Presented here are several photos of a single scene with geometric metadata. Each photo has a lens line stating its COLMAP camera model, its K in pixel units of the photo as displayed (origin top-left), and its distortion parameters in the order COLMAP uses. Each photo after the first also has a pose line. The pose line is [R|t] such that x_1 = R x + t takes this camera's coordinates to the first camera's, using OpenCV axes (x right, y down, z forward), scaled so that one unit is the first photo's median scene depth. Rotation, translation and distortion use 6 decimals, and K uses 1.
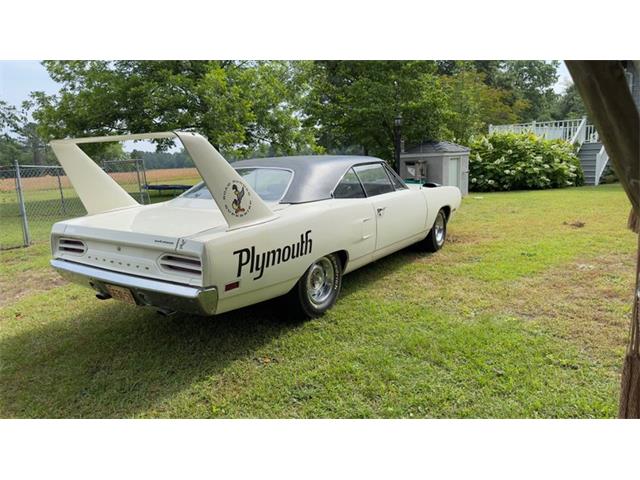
lens RADIAL K [[451.1, 0, 325.9], [0, 451.1, 239.1], [0, 0, 1]] dist [0.087026, -0.101542]
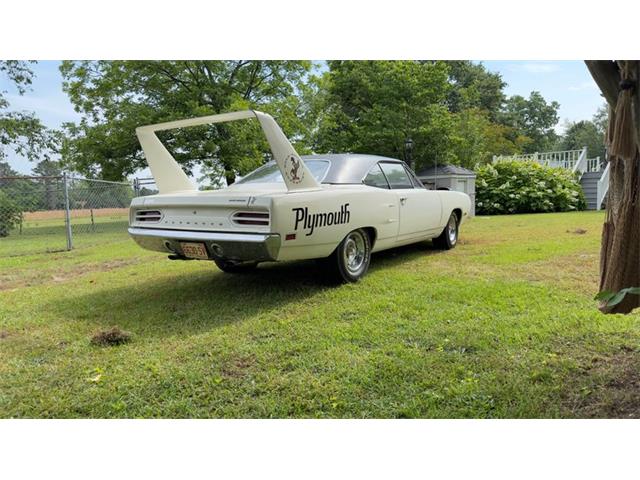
lens RADIAL K [[454.5, 0, 320.0], [0, 454.5, 240.0], [0, 0, 1]] dist [0.088005, -0.108478]
pose [[0.999784, 0.010806, -0.017729, -0.050984], [-0.012326, 0.996046, -0.087975, 0.106523], [0.016708, 0.088174, 0.995965, -0.109367]]
